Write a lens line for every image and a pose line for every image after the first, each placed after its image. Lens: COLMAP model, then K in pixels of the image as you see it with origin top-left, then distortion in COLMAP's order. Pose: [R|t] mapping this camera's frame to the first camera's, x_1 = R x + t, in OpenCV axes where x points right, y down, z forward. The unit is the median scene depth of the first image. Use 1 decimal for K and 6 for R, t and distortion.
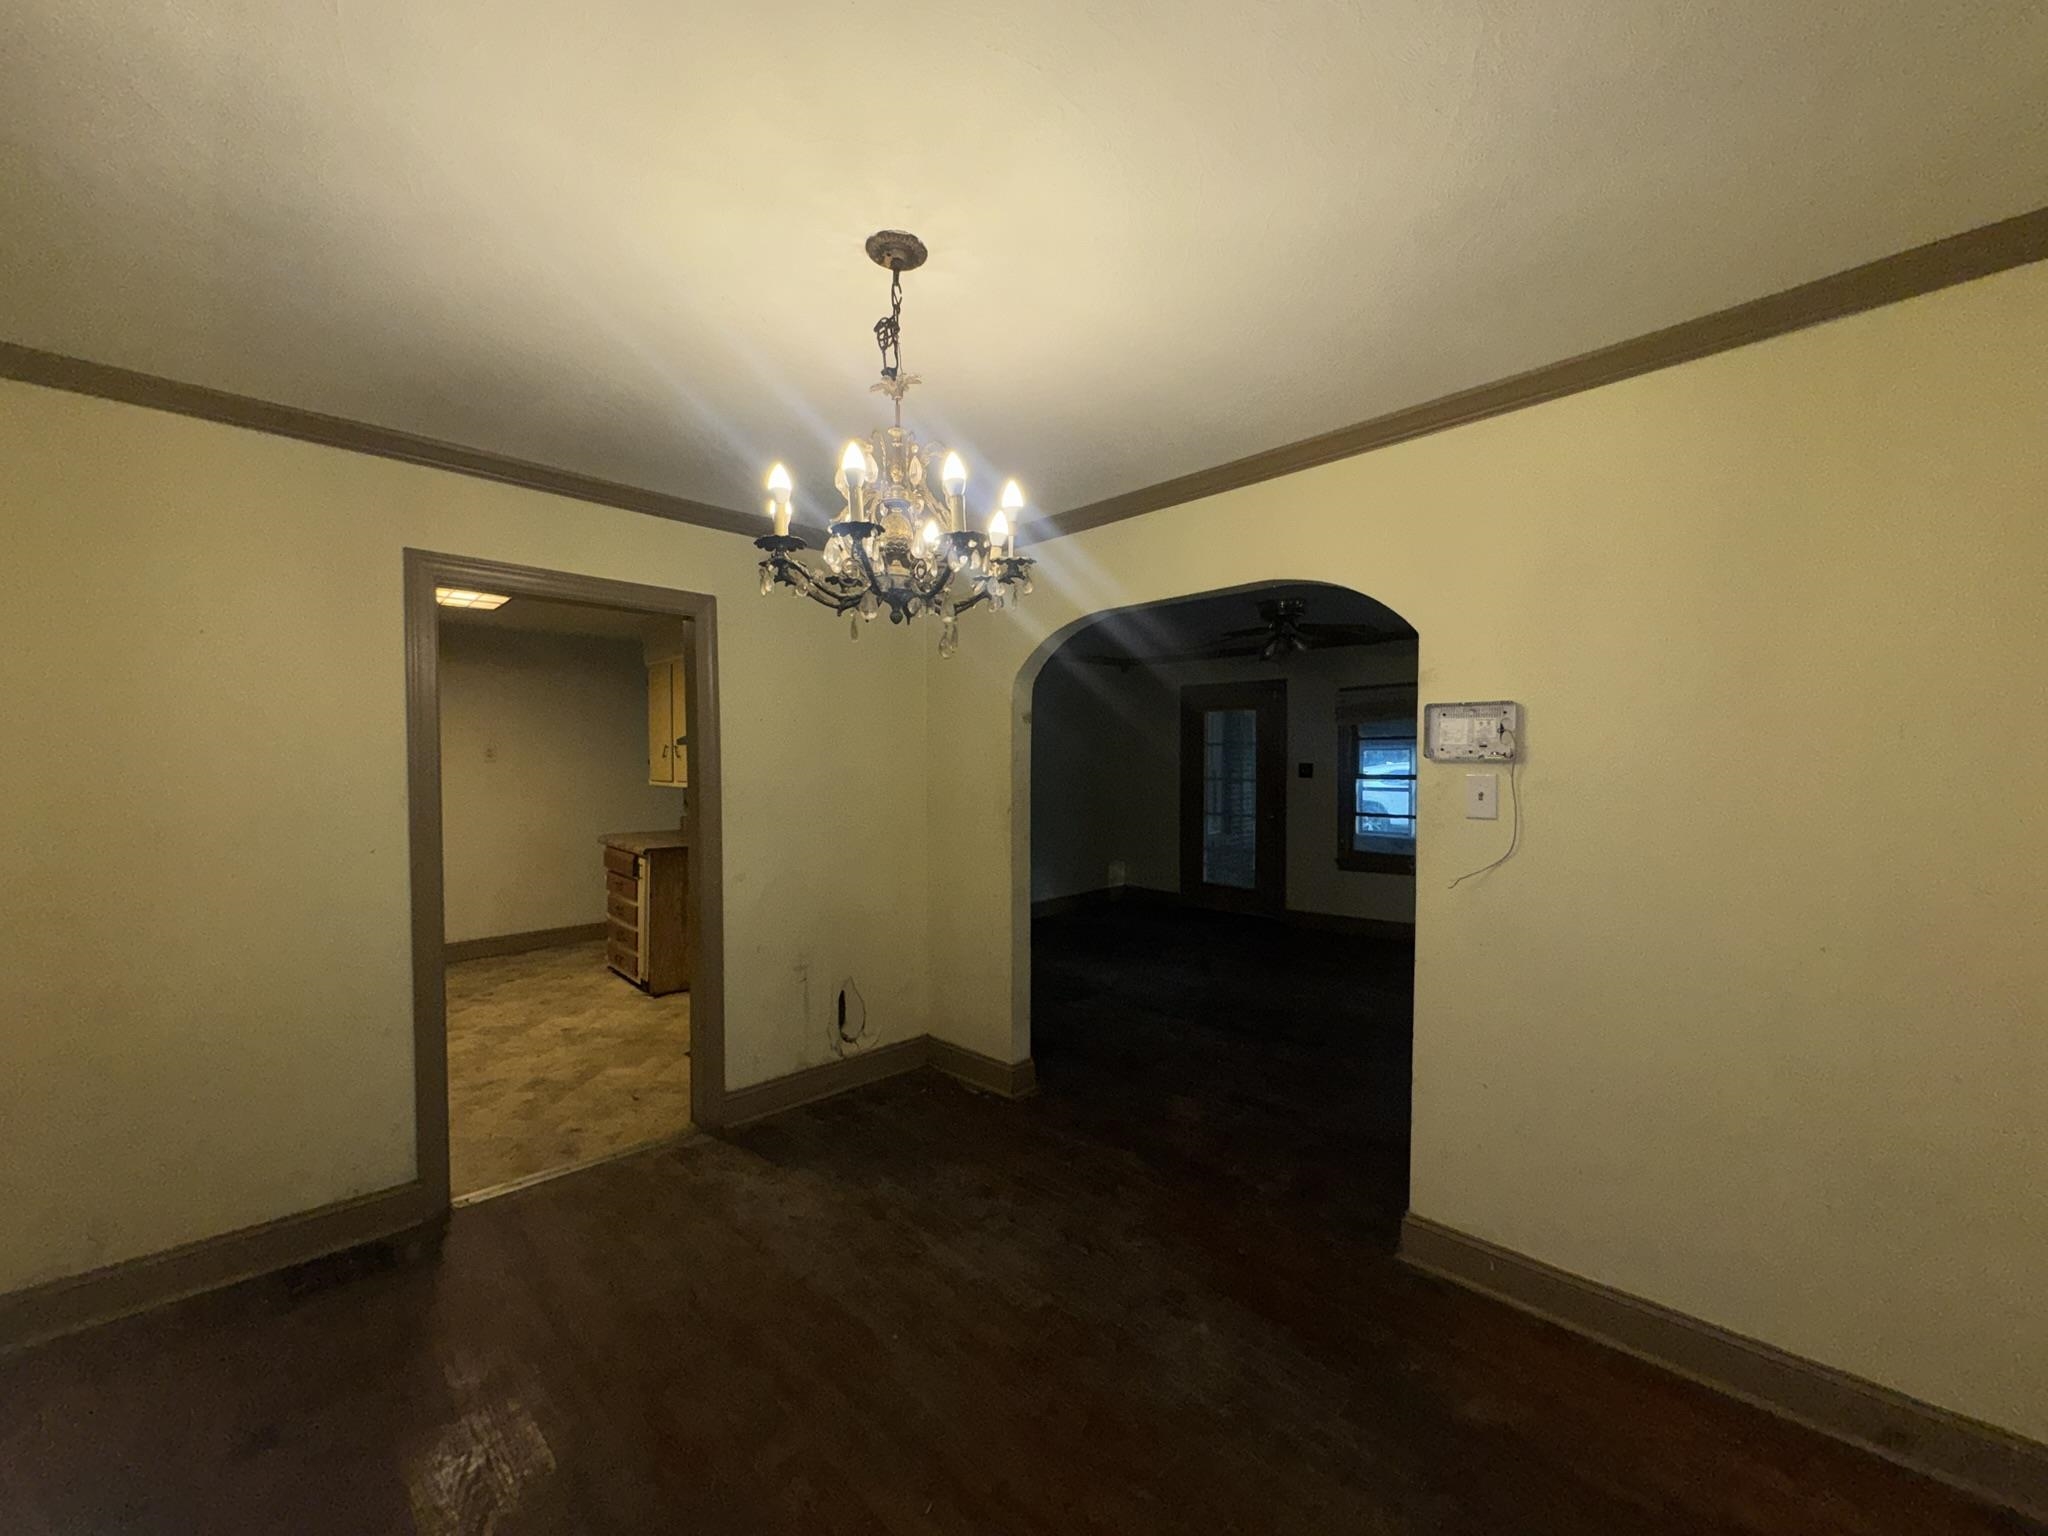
lens RADIAL K [[814.8, 0, 1022.7], [0, 814.8, 775.2], [0, 0, 1]] dist [0.000539, 0.000057]
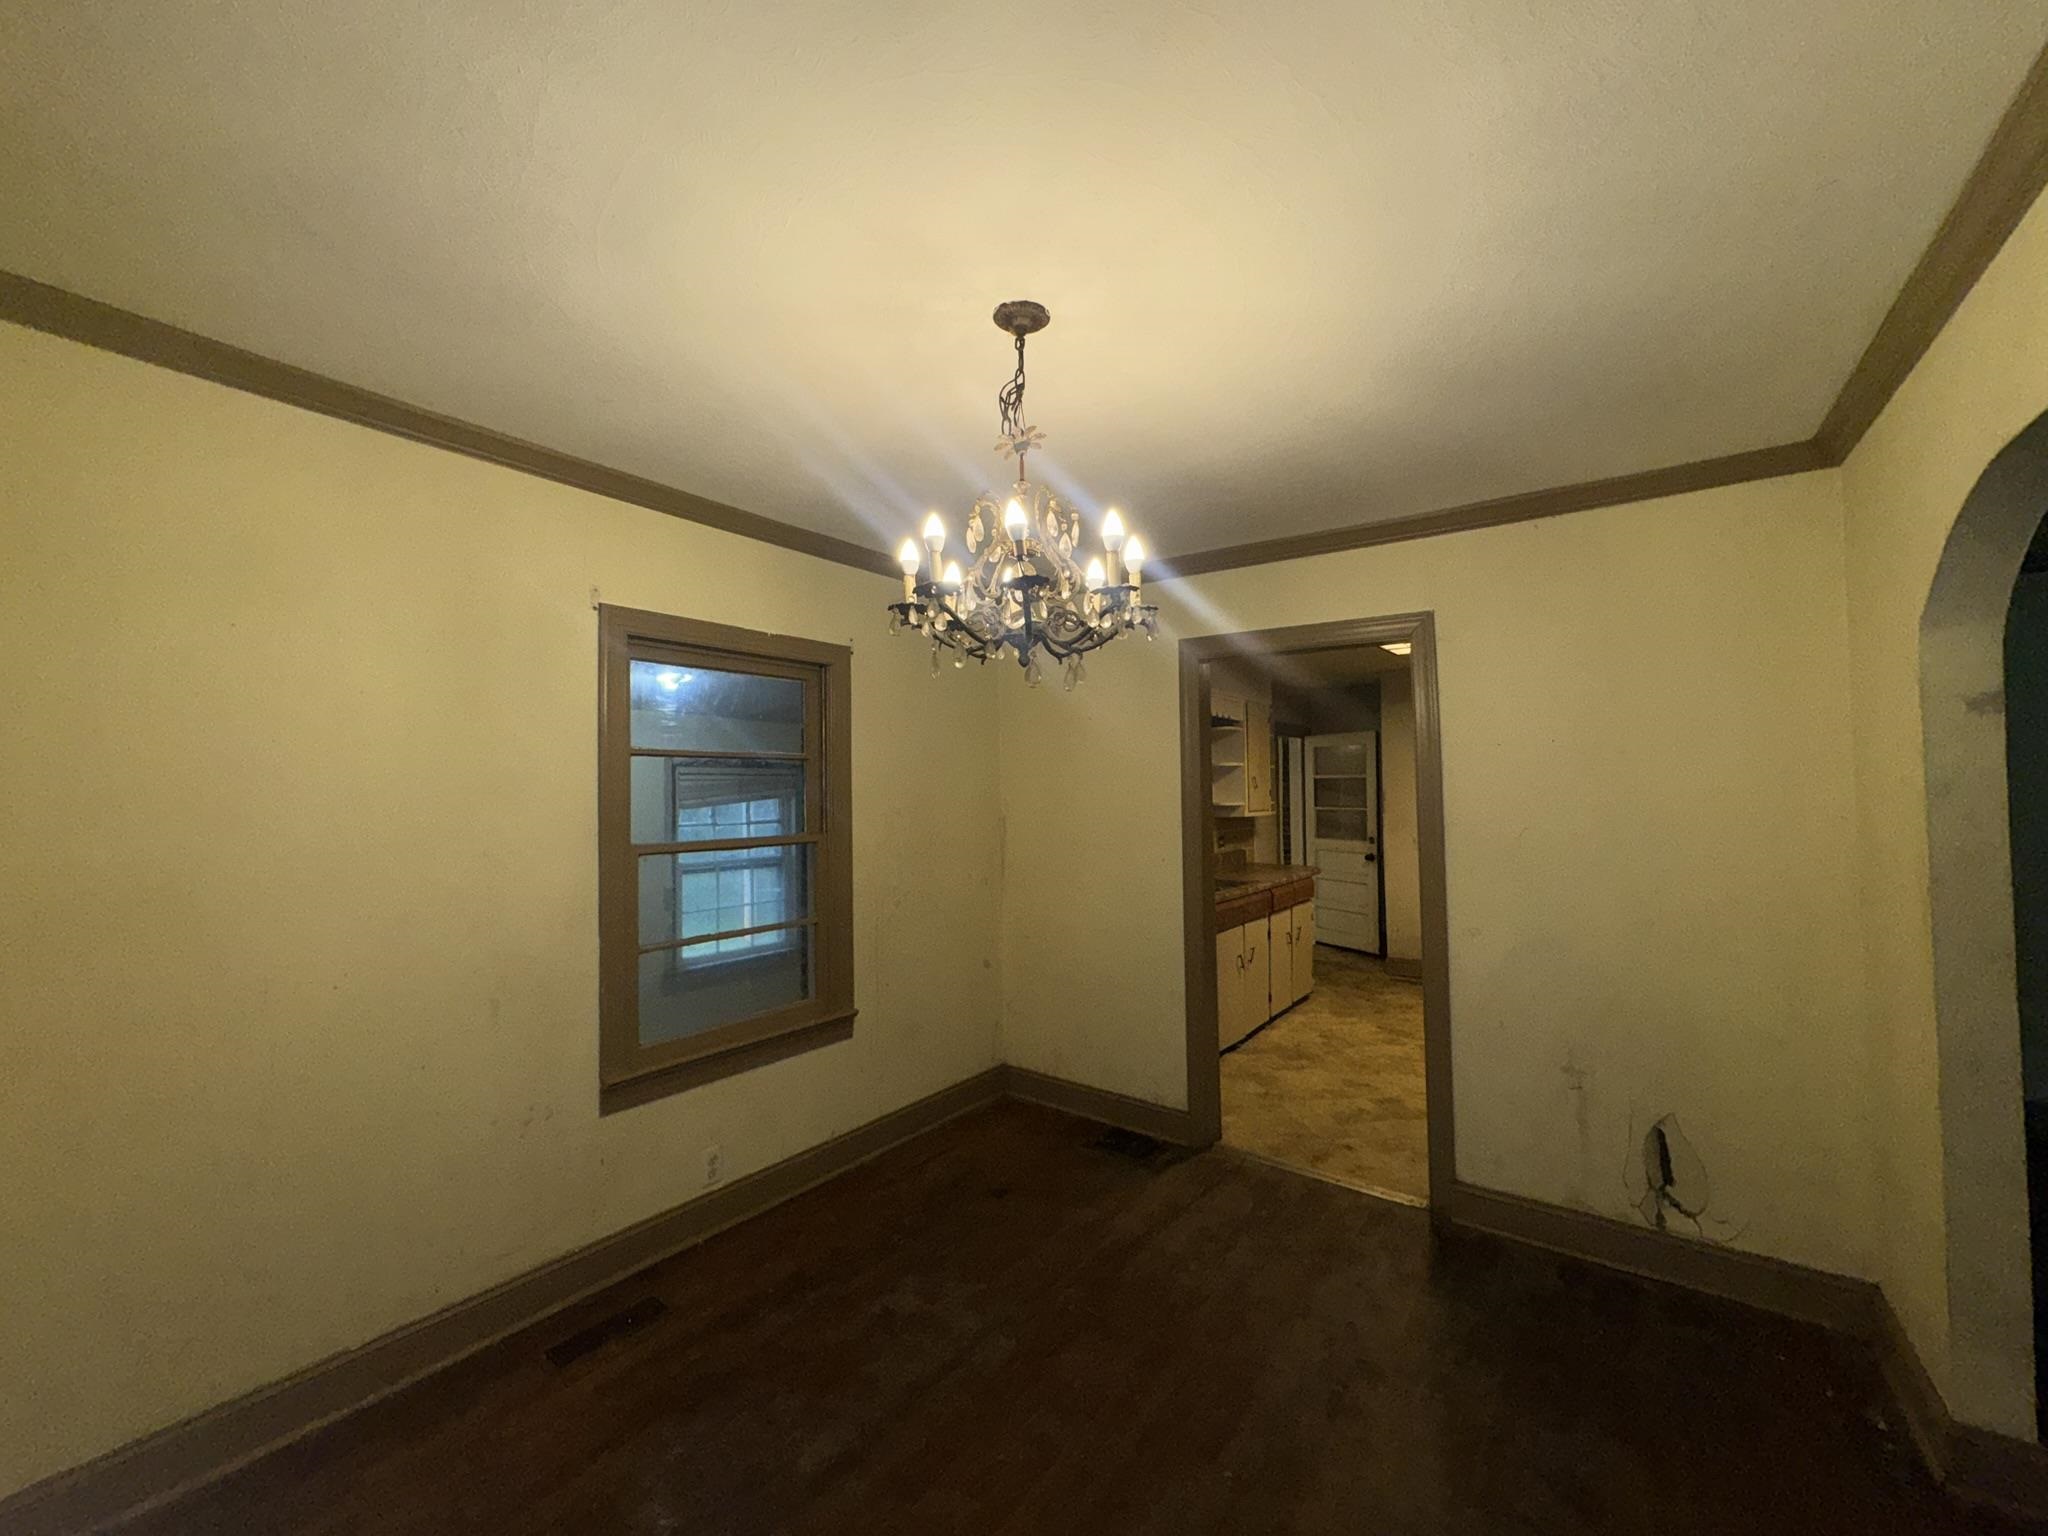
lens RADIAL K [[814.8, 0, 1022.7], [0, 814.8, 775.2], [0, 0, 1]] dist [0.000539, 0.000057]
pose [[0.161332, -0.023515, -0.986620, 0.420551], [-0.010806, 0.999614, -0.025592, -0.010641], [0.986841, 0.014791, 0.161016, 0.403832]]
